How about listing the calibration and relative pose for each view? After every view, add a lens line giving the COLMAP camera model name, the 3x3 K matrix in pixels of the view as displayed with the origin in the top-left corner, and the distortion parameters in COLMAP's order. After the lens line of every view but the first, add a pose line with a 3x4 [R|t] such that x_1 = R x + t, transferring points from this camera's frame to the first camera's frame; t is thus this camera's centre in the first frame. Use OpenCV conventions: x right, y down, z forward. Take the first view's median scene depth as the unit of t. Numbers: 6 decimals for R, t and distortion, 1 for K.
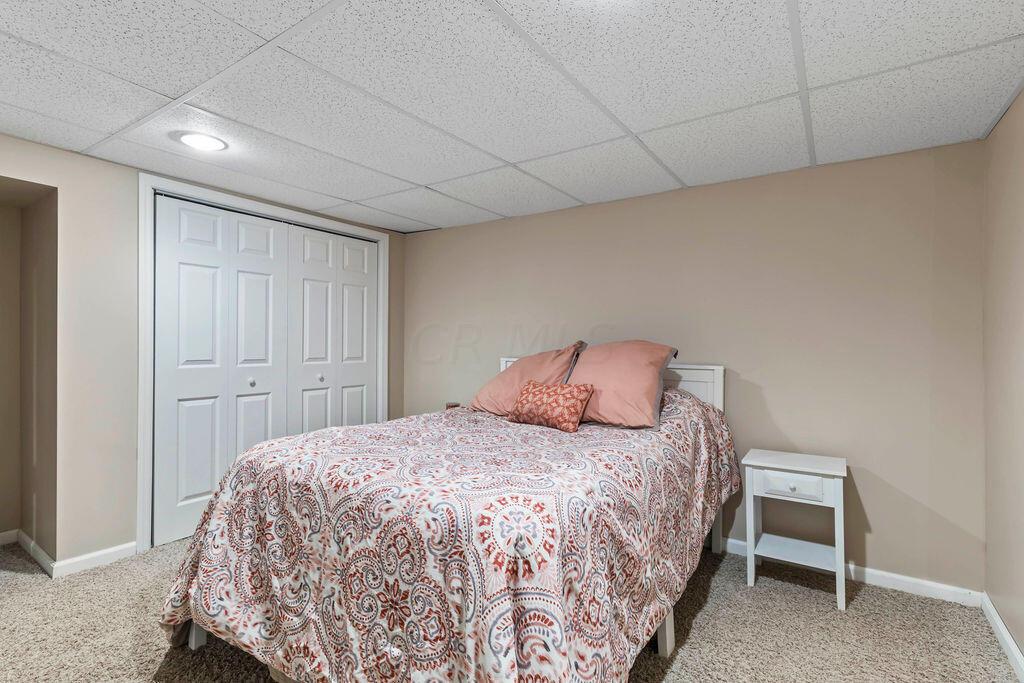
lens RADIAL K [[492.2, 0, 512.0], [0, 492.2, 341.5], [0, 0, 1]] dist [-0.000196, -0.000266]
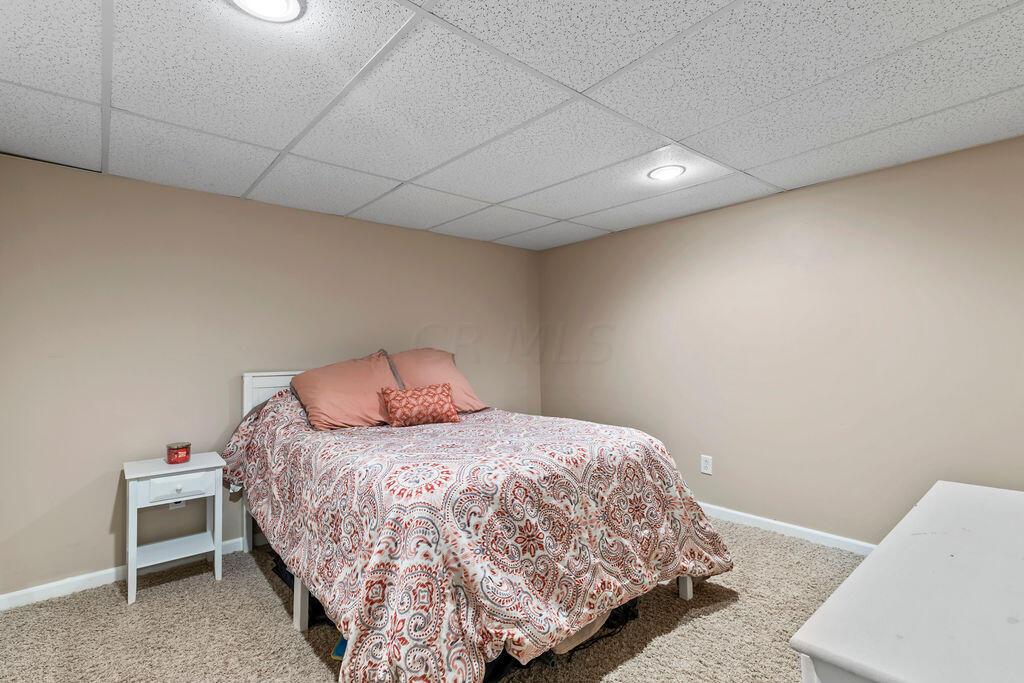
lens RADIAL K [[460.5, 0, 512.0], [0, 460.5, 341.5], [0, 0, 1]] dist [-0.048409, -0.000032]
pose [[0.234155, 0.014460, 0.972092, -1.487782], [-0.003844, 0.999895, -0.013948, 0.005035], [-0.972192, -0.000471, 0.234186, 0.864788]]
